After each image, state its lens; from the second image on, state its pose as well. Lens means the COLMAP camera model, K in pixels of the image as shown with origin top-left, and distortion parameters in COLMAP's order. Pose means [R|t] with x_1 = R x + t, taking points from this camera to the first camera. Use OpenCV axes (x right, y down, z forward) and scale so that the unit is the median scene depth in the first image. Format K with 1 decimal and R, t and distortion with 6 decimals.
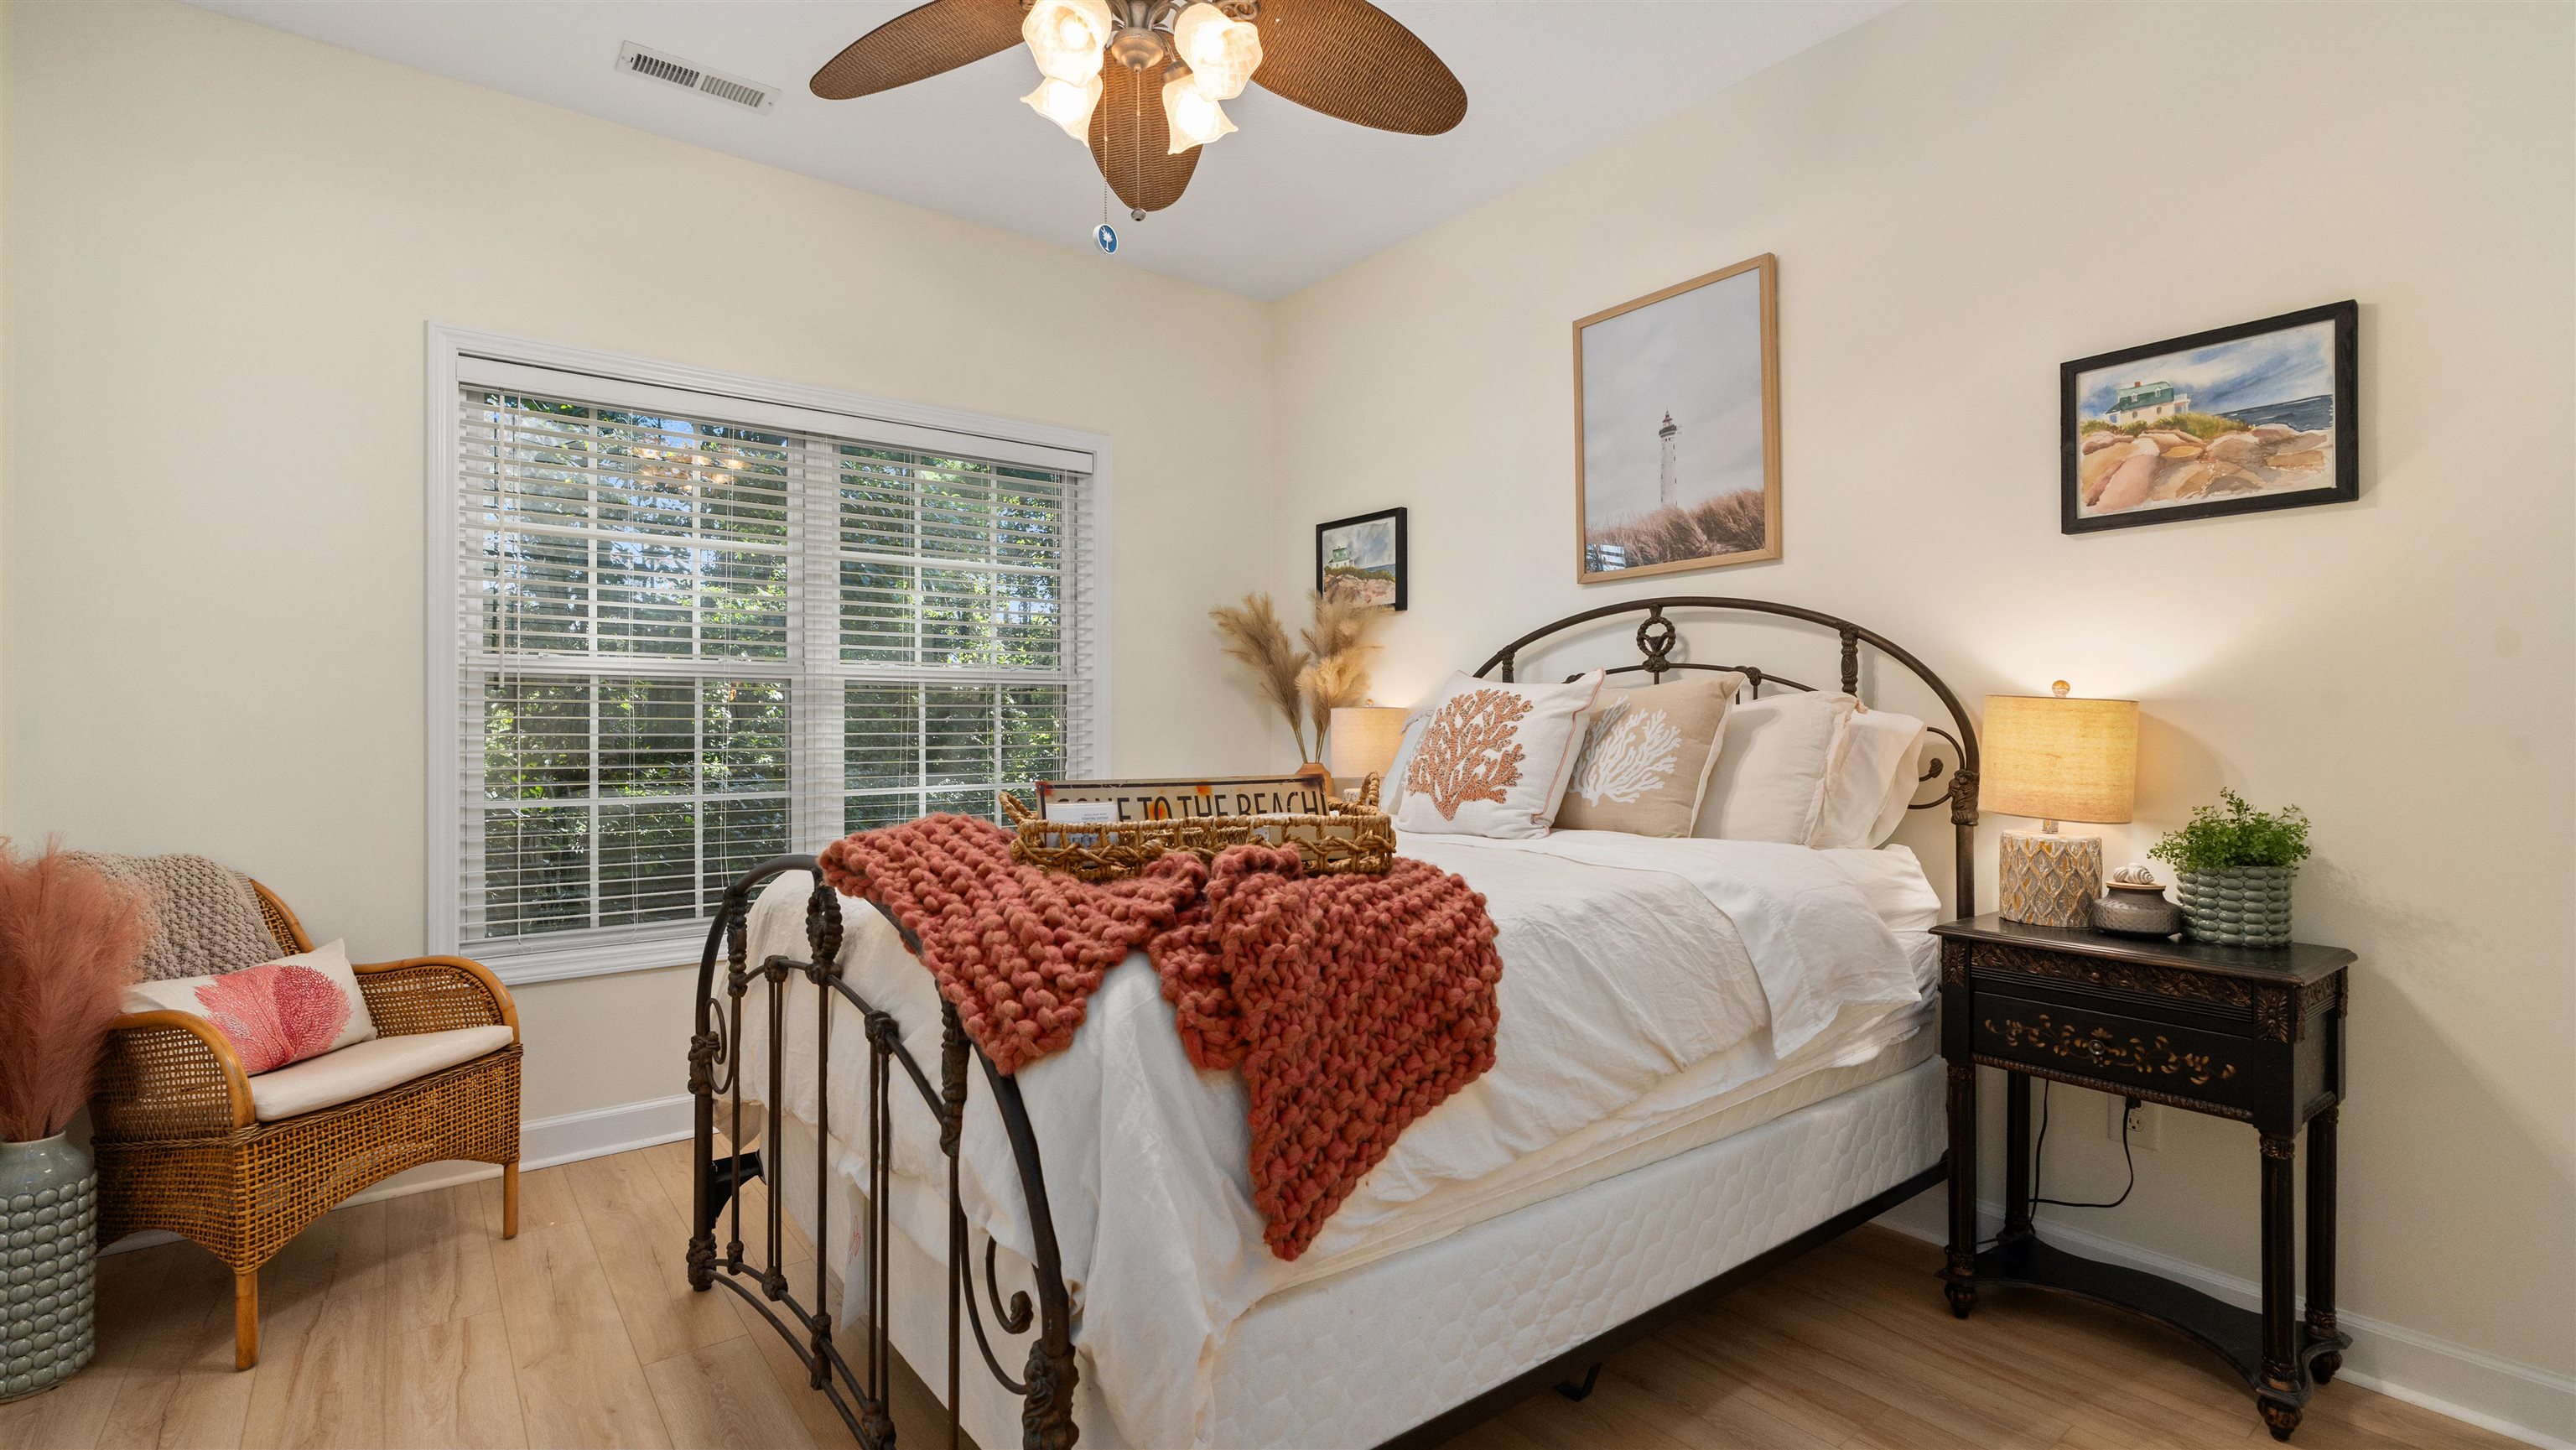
lens RADIAL K [[1174.6, 0, 1293.4], [0, 1174.6, 707.2], [0, 0, 1]] dist [-0.002551, -0.000200]
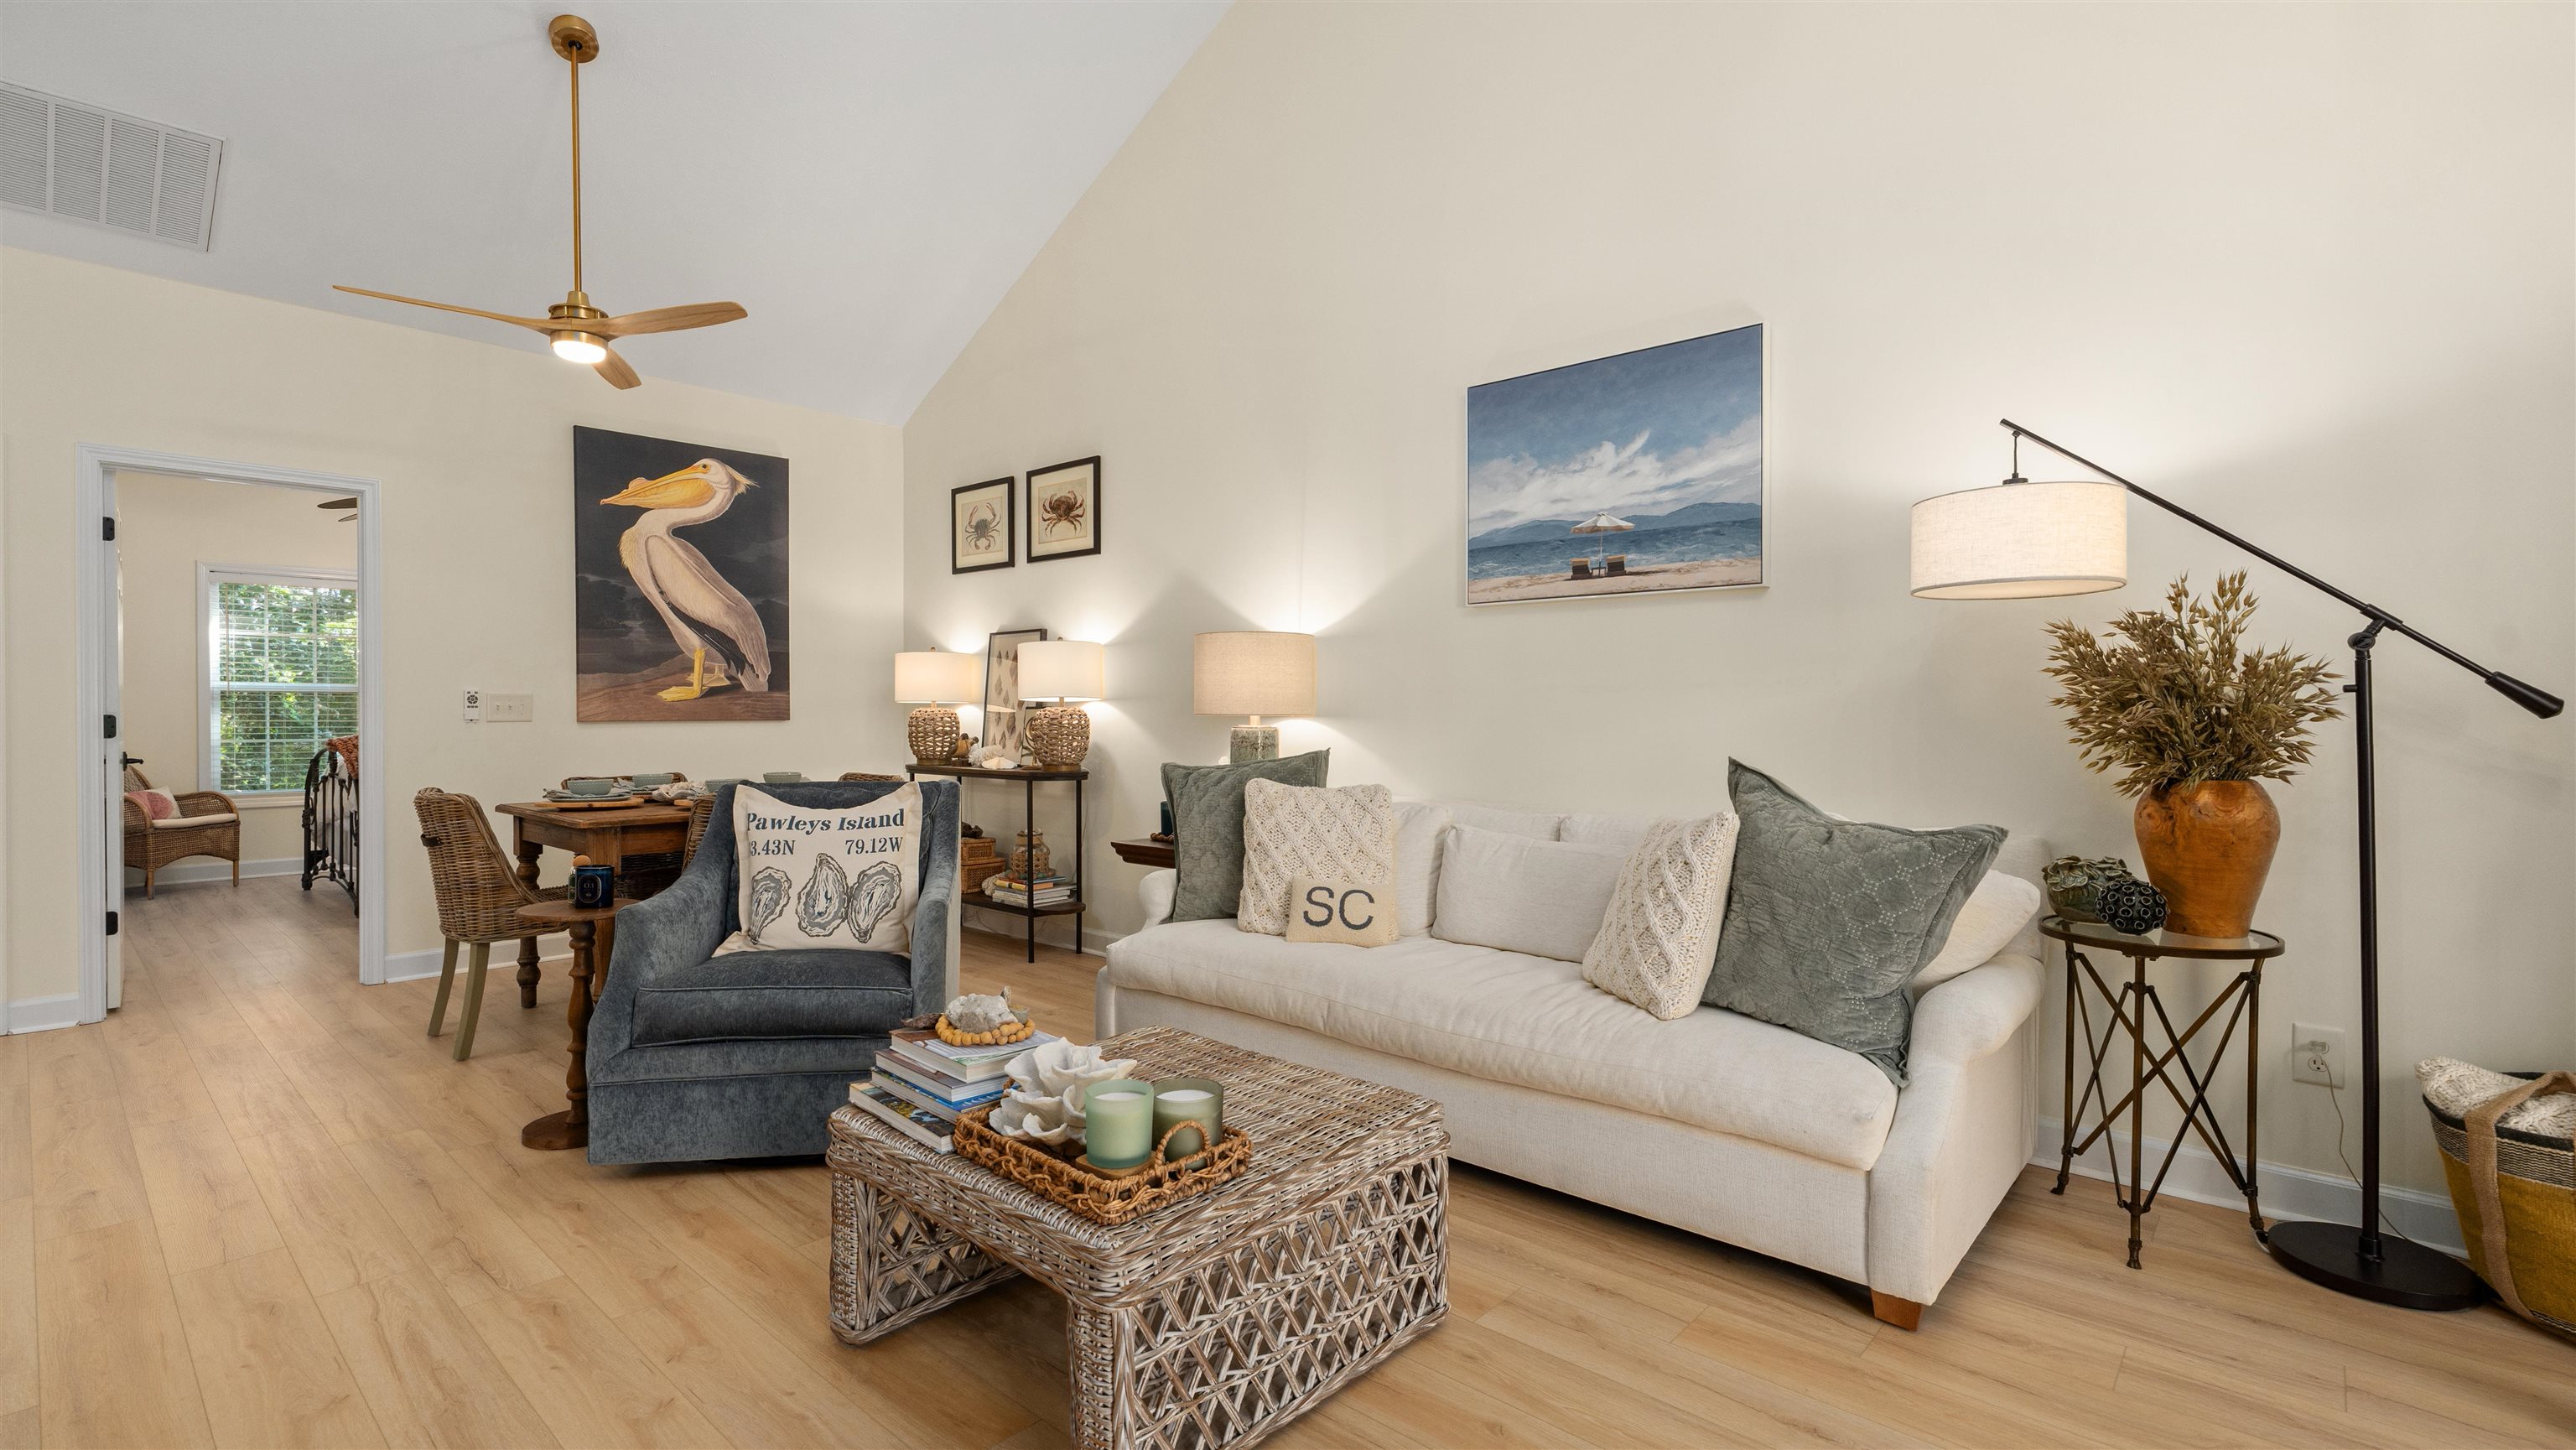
lens RADIAL K [[1152.5, 0, 1282.9], [0, 1152.5, 727.3], [0, 0, 1]] dist [-0.000970, 0.000008]
pose [[0.982703, 0.002223, 0.185176, 1.413261], [-0.007236, 0.999625, 0.026403, -0.044421], [-0.185048, -0.027286, 0.982351, -2.373864]]
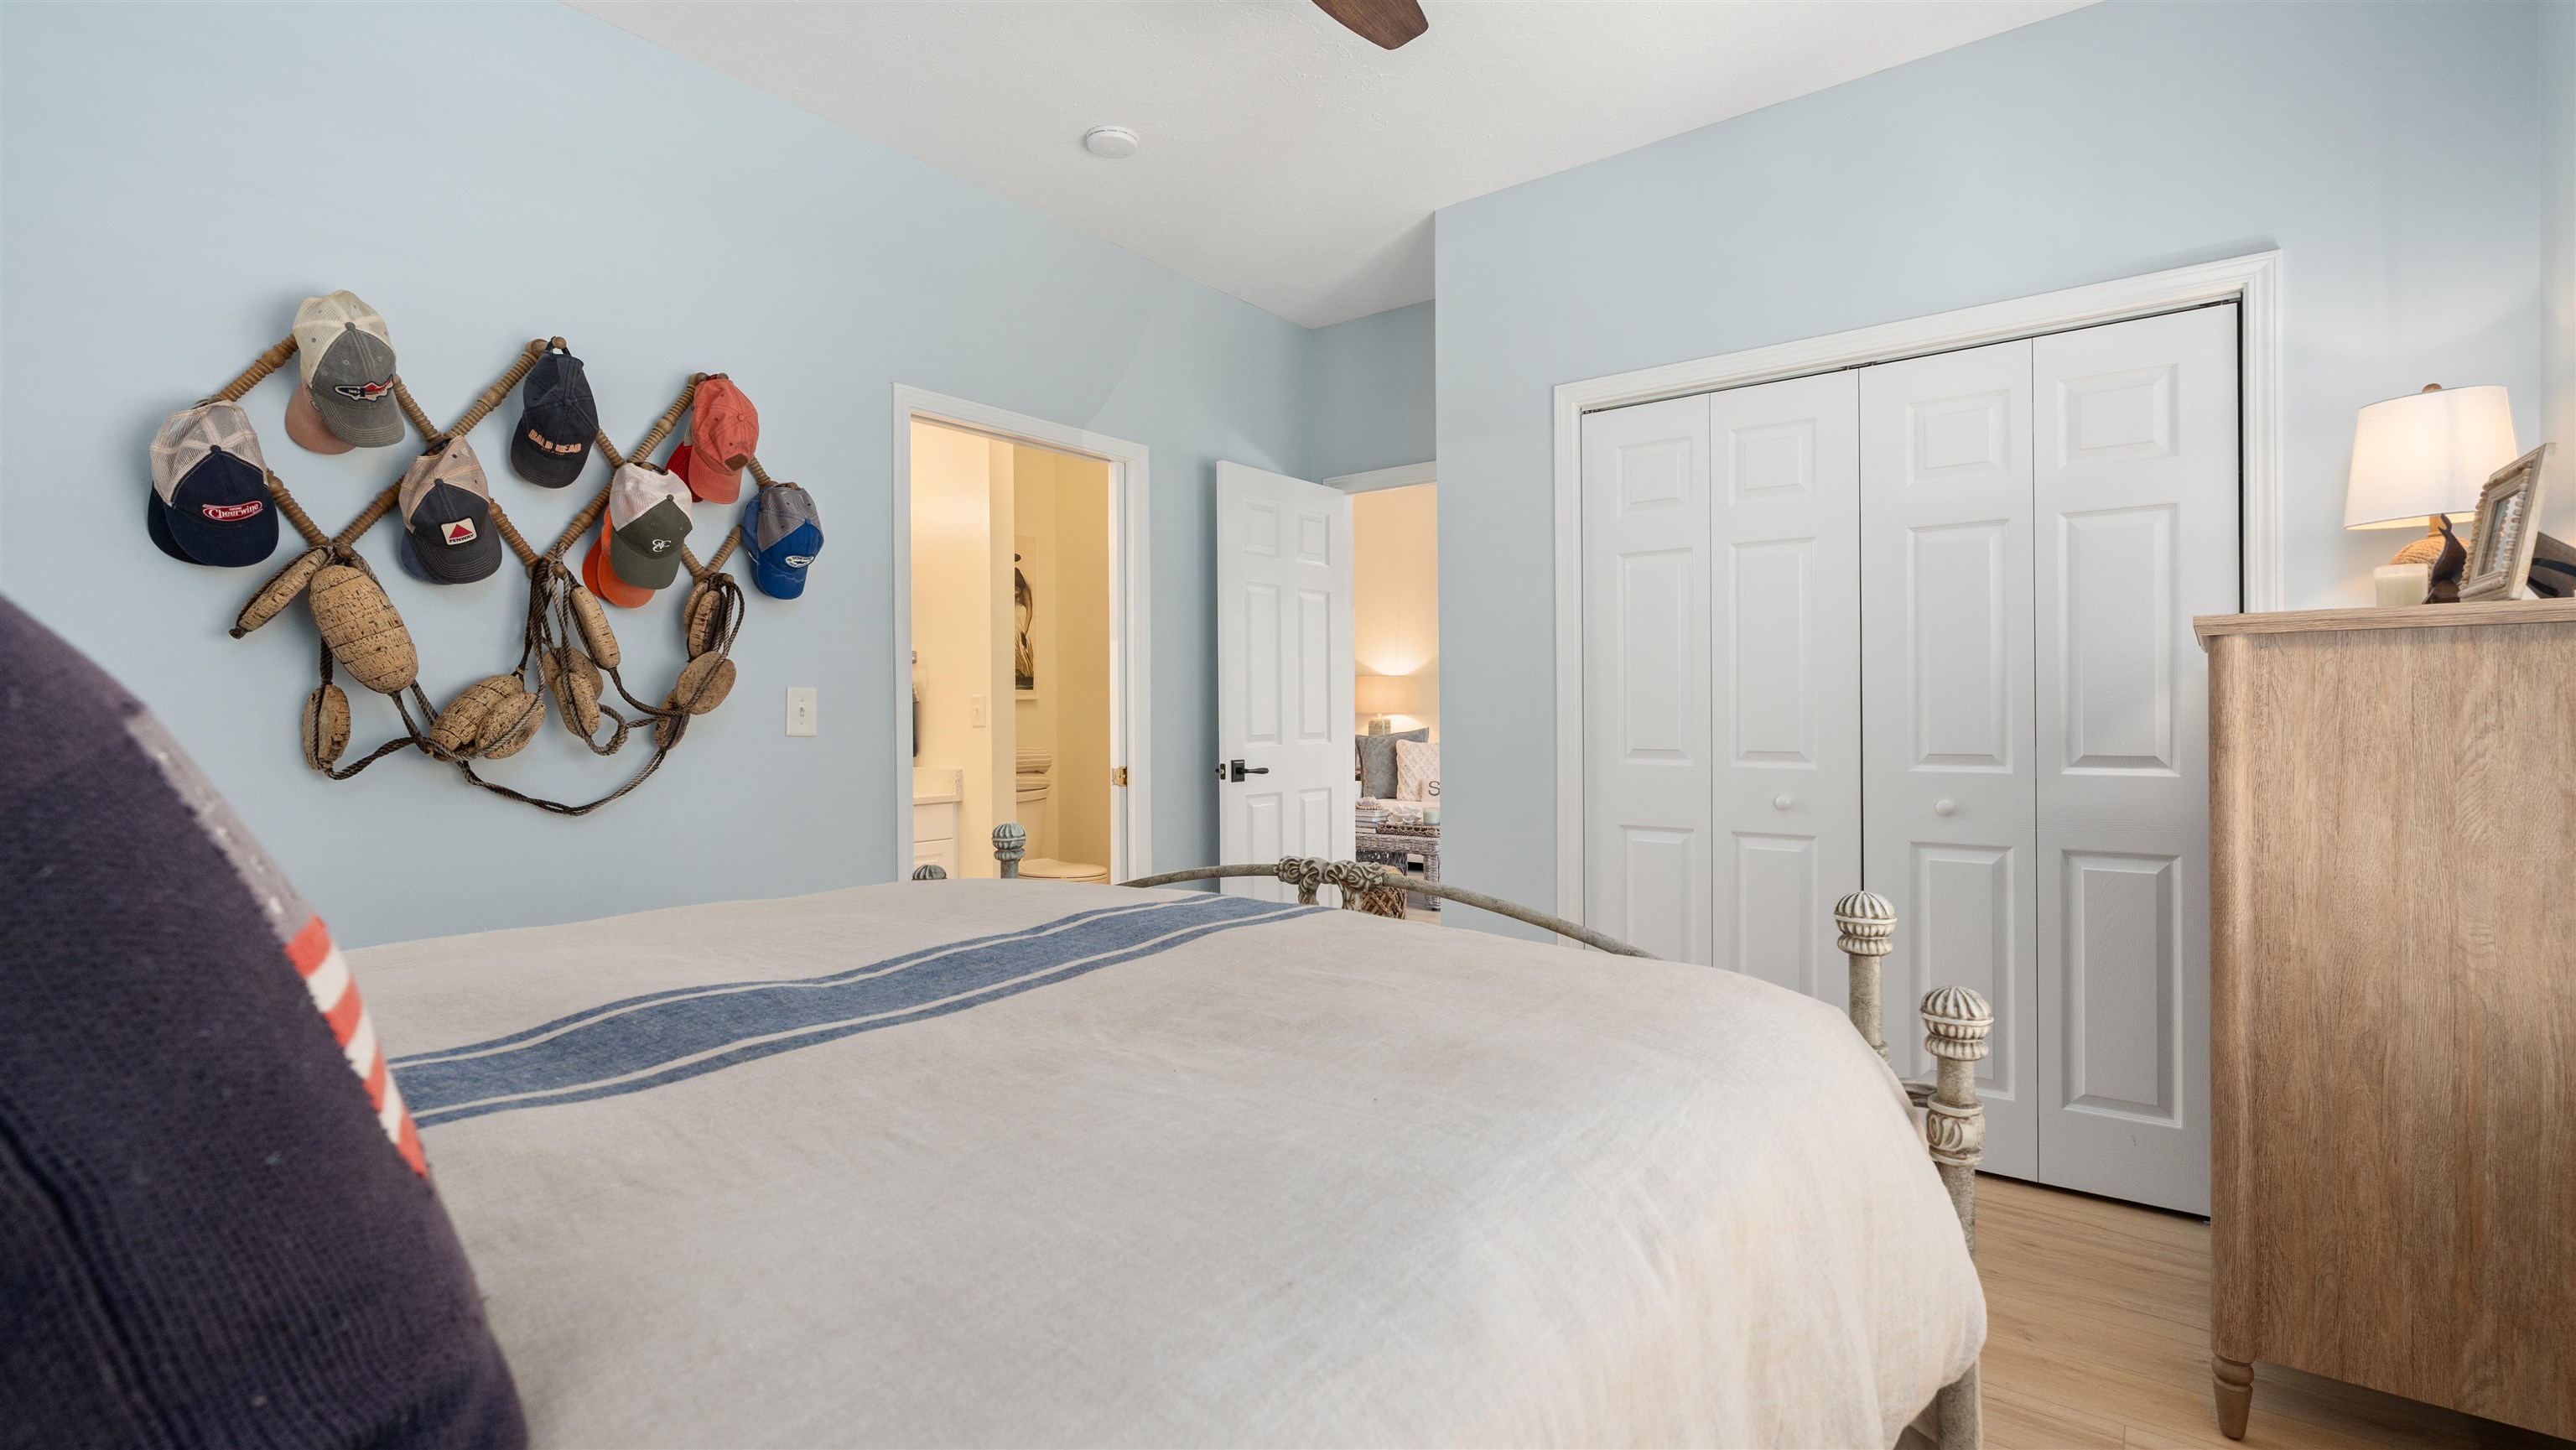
lens RADIAL K [[1237.0, 0, 1288.0], [0, 1237.0, 725.0], [0, 0, 1]] dist [-0.003273, -0.000344]
pose [[0.974759, -0.007176, 0.223143, 0.506368], [0.001830, 0.999706, 0.024158, -0.072651], [-0.223251, -0.023140, 0.974486, -4.435459]]
